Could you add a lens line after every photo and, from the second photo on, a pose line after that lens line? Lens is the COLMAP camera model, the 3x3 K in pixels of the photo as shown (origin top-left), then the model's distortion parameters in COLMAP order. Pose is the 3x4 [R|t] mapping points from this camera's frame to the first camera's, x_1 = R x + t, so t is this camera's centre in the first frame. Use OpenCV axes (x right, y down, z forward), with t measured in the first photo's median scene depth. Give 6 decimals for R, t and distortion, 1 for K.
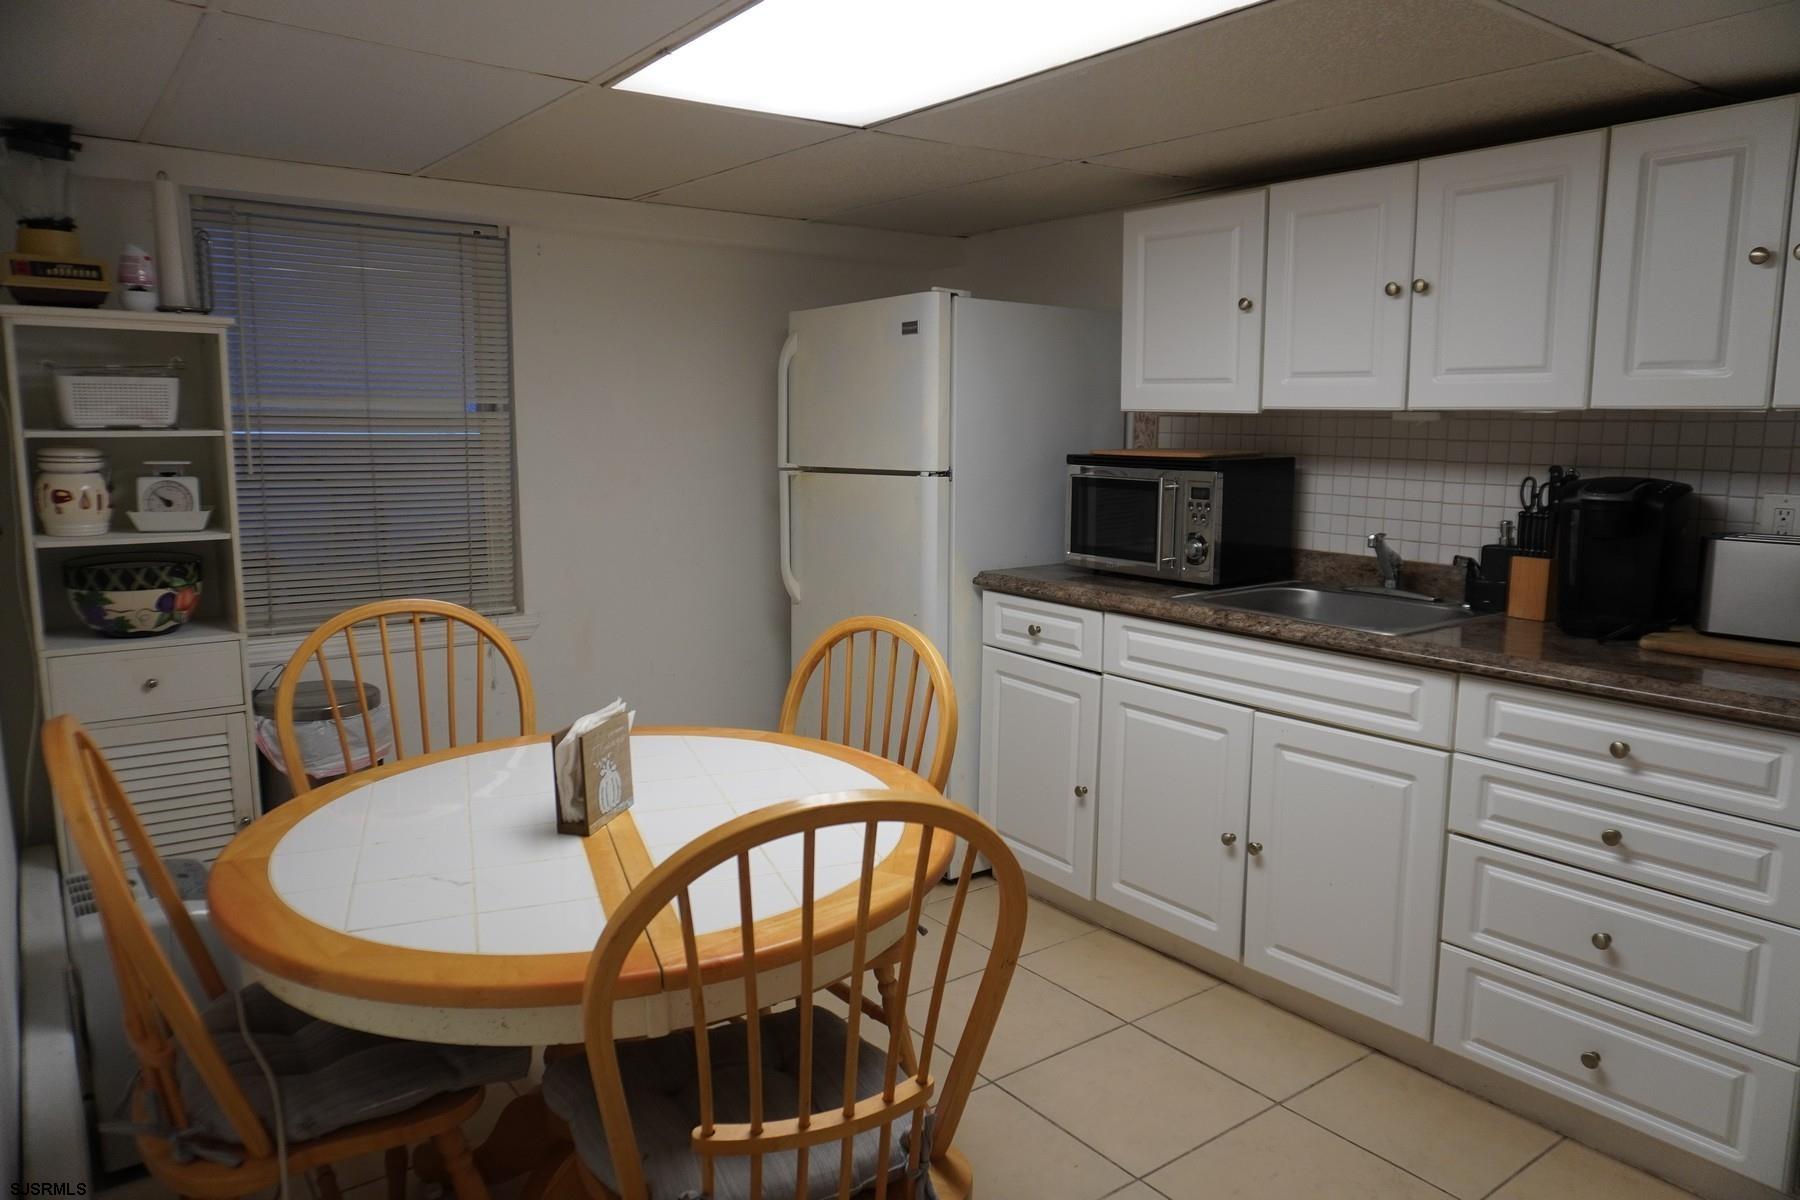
lens RADIAL K [[1209.2, 0, 900.0], [0, 1209.2, 600.0], [0, 0, 1]] dist [-0.047476, 0.038227]
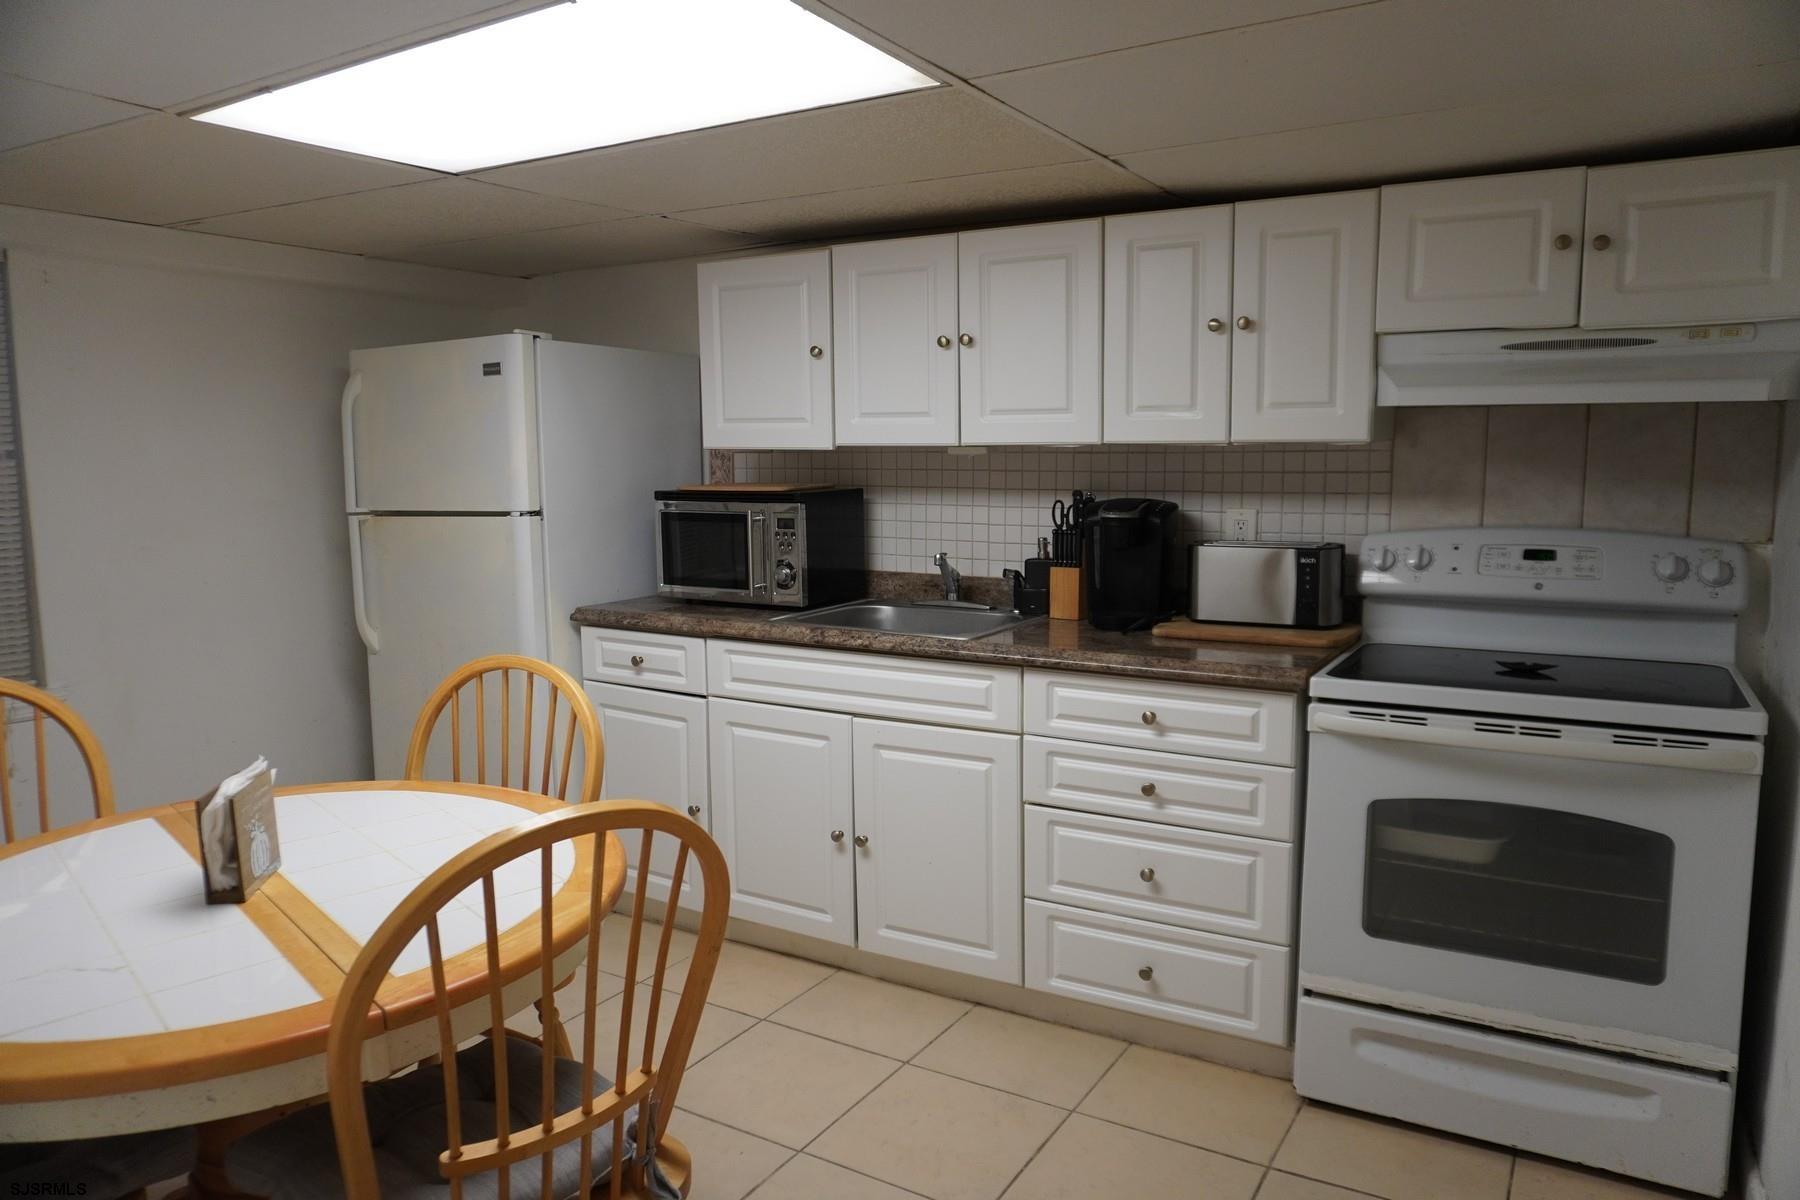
lens RADIAL K [[1204.7, 0, 903.8], [0, 1204.7, 593.9], [0, 0, 1]] dist [-0.030759, 0.001951]
pose [[0.925823, -0.054847, 0.373956, -0.070759], [0.066815, 0.997583, -0.019103, 0.003140], [-0.372004, 0.042672, 0.927250, -0.051793]]
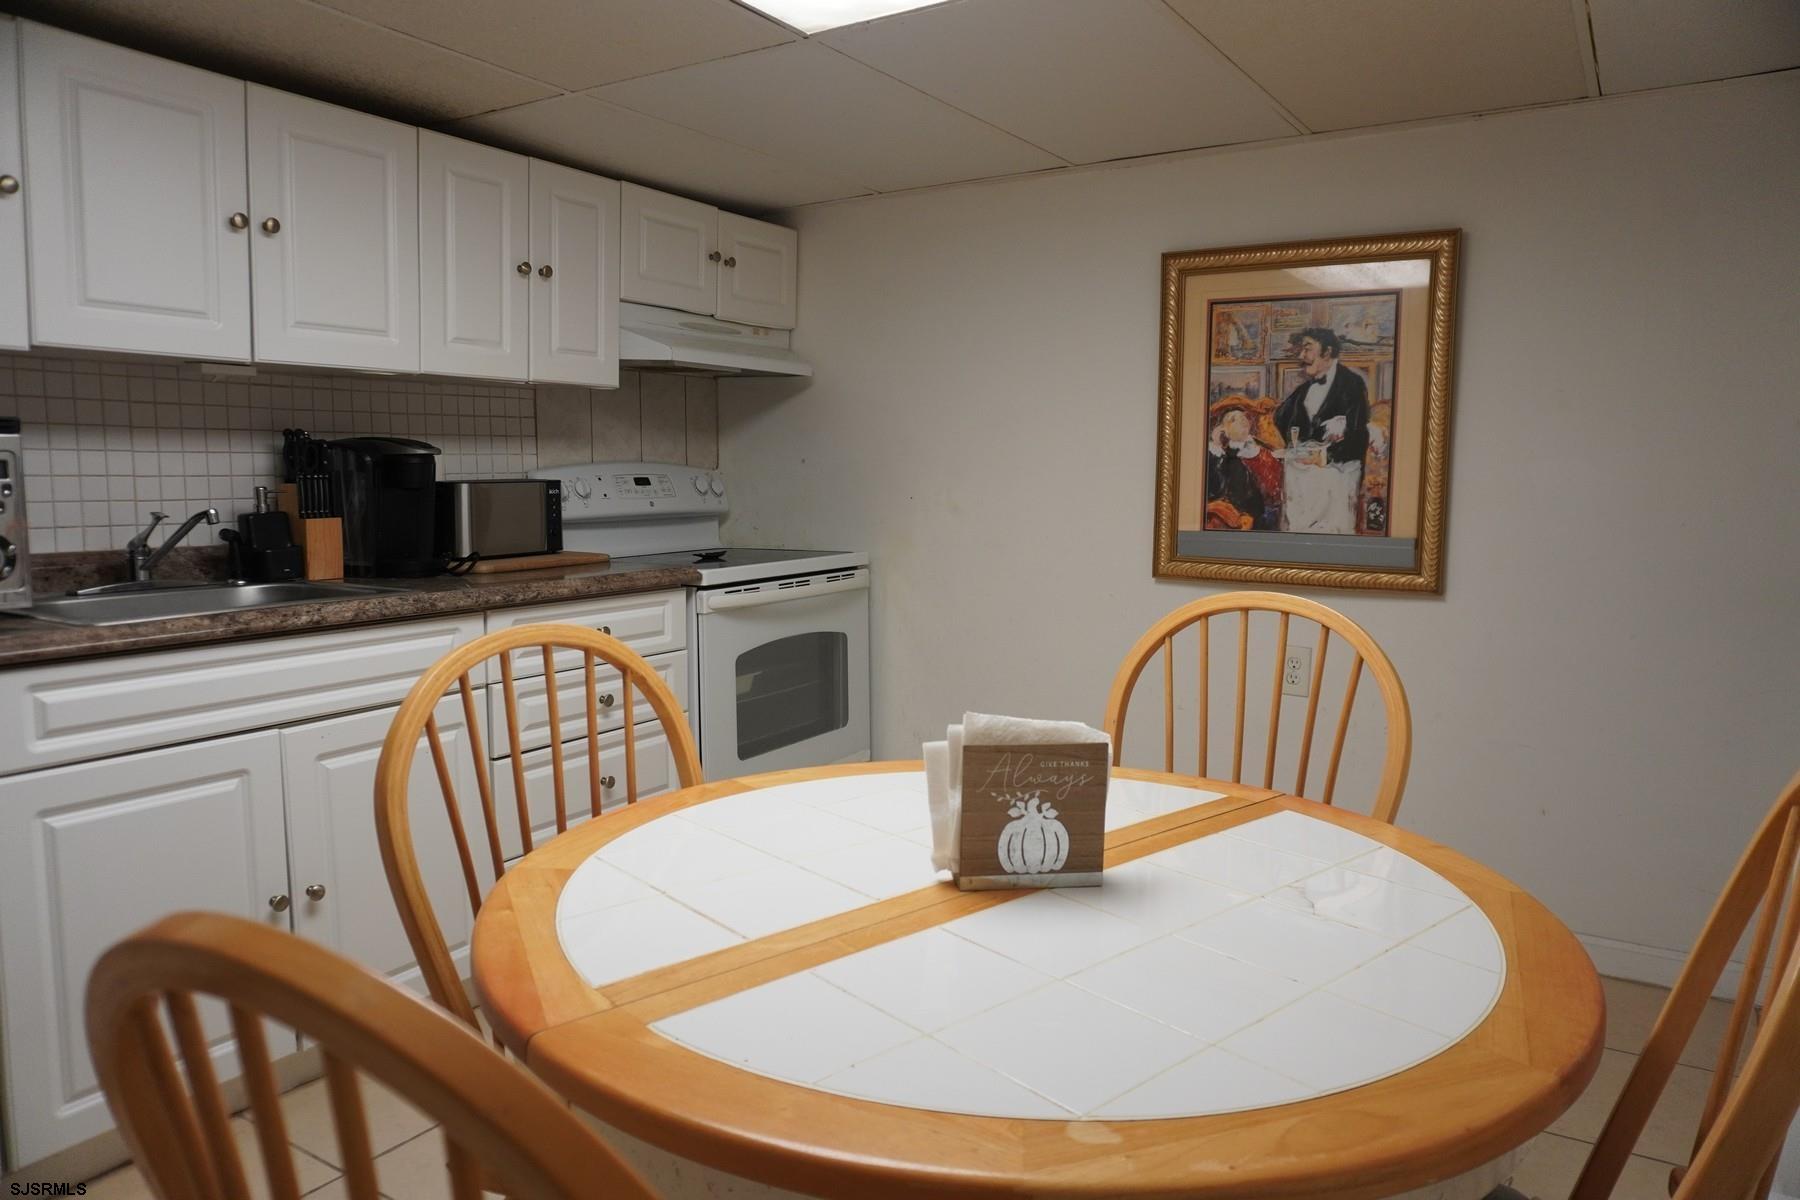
lens RADIAL K [[1204.7, 0, 903.8], [0, 1204.7, 593.9], [0, 0, 1]] dist [-0.030759, 0.001951]
pose [[-0.357649, -0.103954, 0.928052, -0.575516], [0.134786, 0.977633, 0.161451, -0.067160], [-0.924078, 0.182831, -0.335638, 0.867838]]
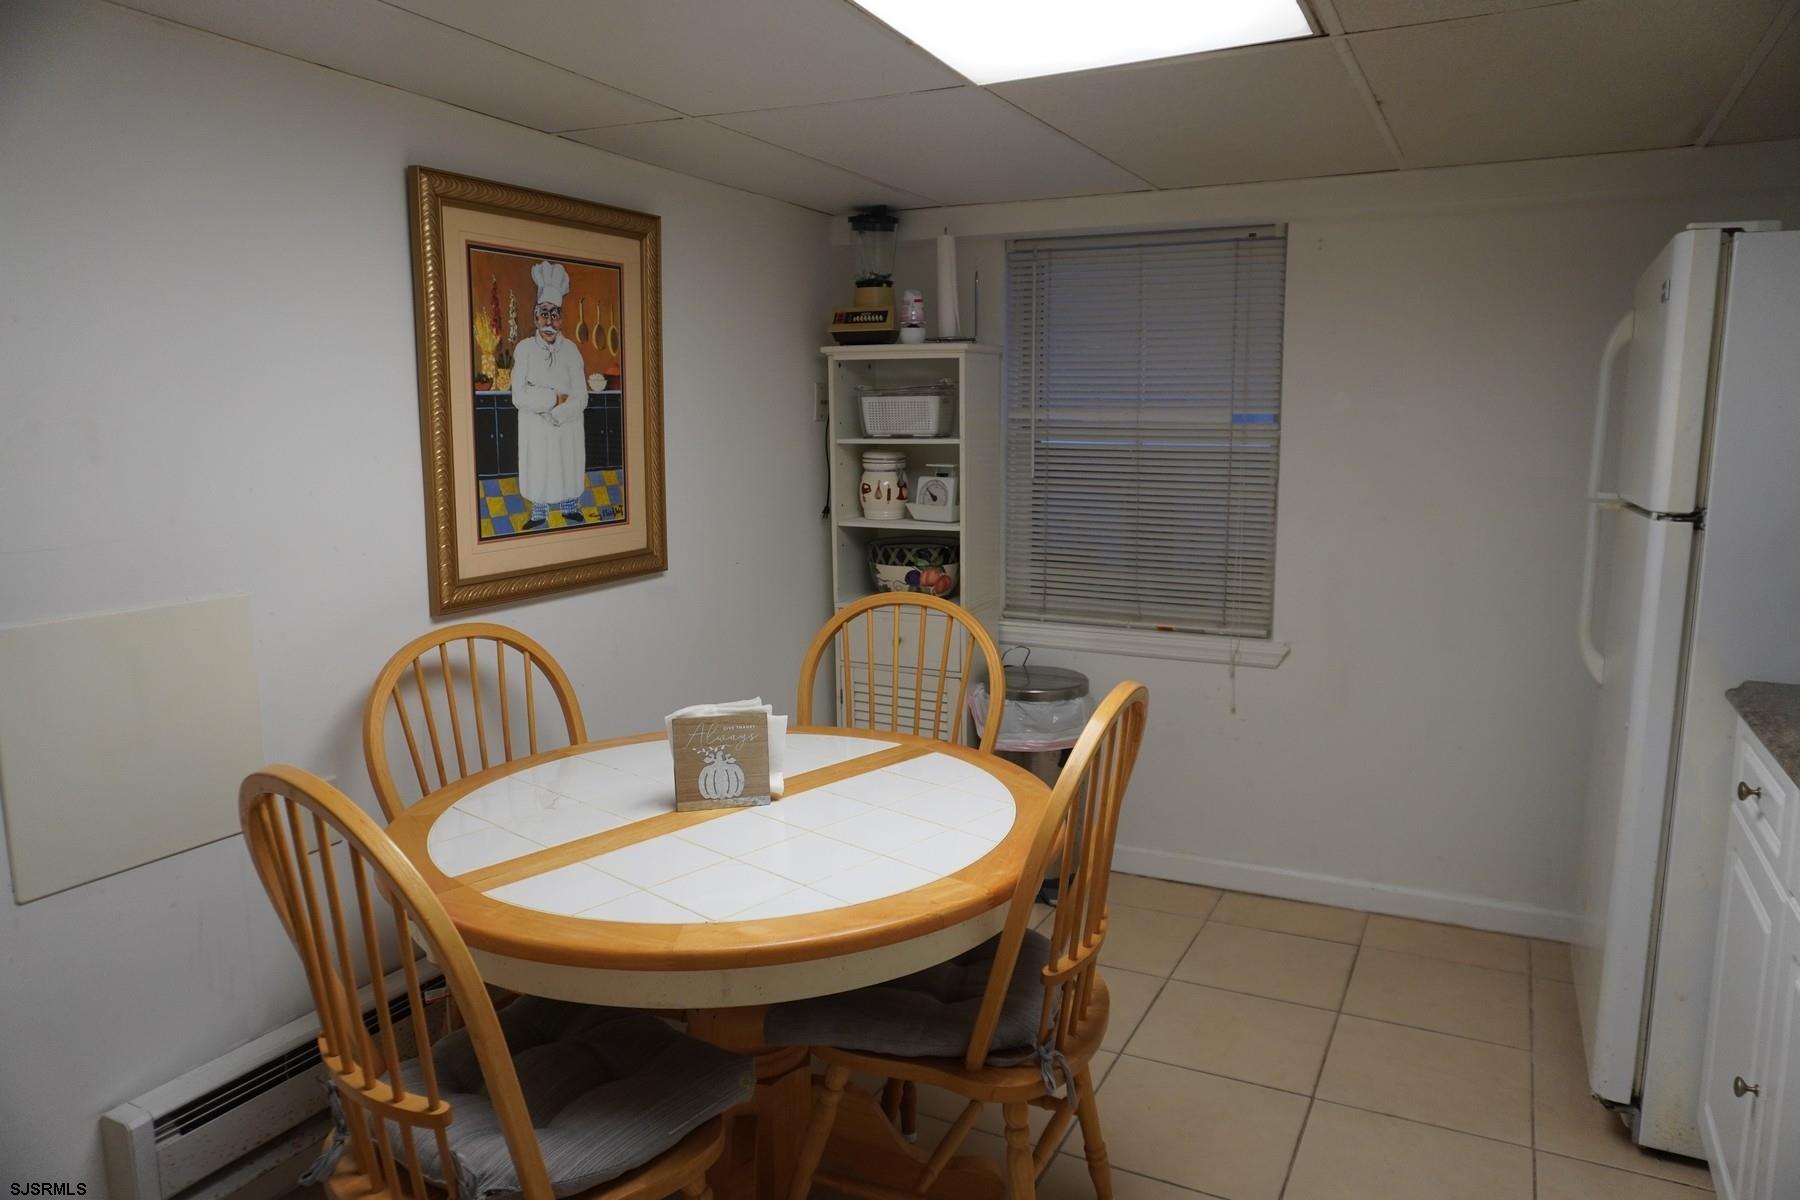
lens RADIAL K [[1209.2, 0, 900.0], [0, 1209.2, 600.0], [0, 0, 1]] dist [-0.047476, 0.038227]
pose [[0.449100, 0.121582, -0.885170, 0.508116], [-0.130214, 0.989027, 0.069782, -0.063160], [0.883942, 0.083922, 0.460004, 0.429954]]
